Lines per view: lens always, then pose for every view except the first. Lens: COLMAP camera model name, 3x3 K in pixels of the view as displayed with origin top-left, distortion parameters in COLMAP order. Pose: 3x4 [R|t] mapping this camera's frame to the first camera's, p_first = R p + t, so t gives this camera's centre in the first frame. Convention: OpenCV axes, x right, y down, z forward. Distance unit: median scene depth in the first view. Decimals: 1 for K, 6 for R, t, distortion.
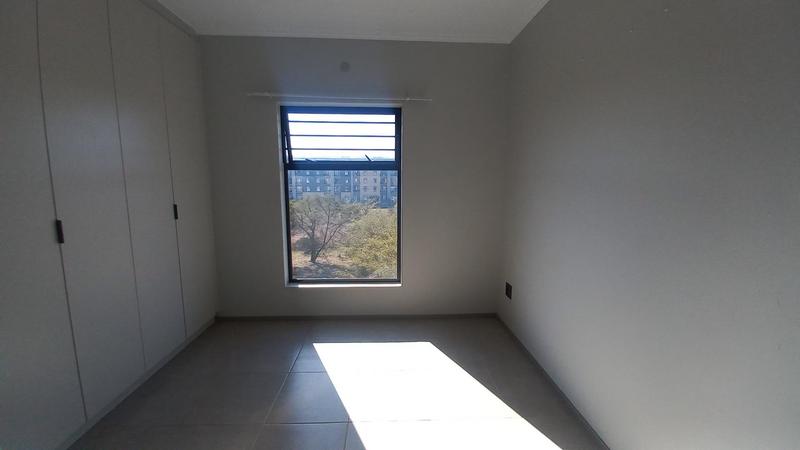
lens RADIAL K [[324.7, 0, 400.0], [0, 324.7, 225.0], [0, 0, 1]] dist [0.000365, -0.000090]
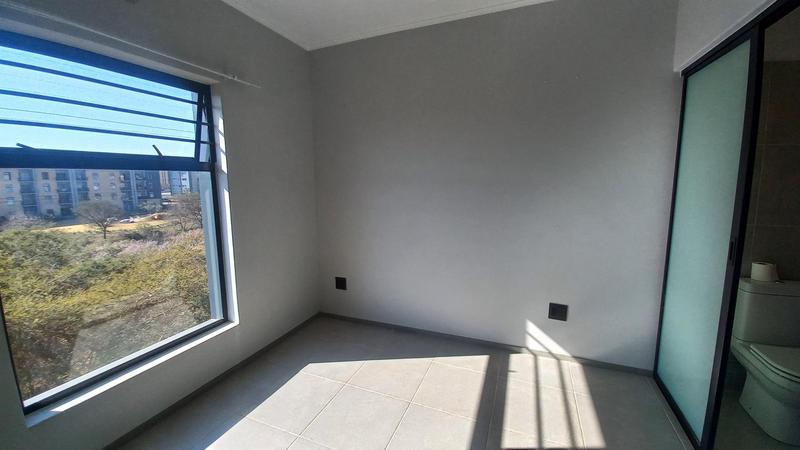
lens RADIAL K [[324.7, 0, 400.0], [0, 324.7, 225.0], [0, 0, 1]] dist [0.000365, -0.000090]
pose [[0.403827, -0.134359, 0.904915, -0.509114], [0.140736, 0.986505, 0.083669, -0.050449], [-0.903945, 0.093566, 0.417287, 0.325635]]
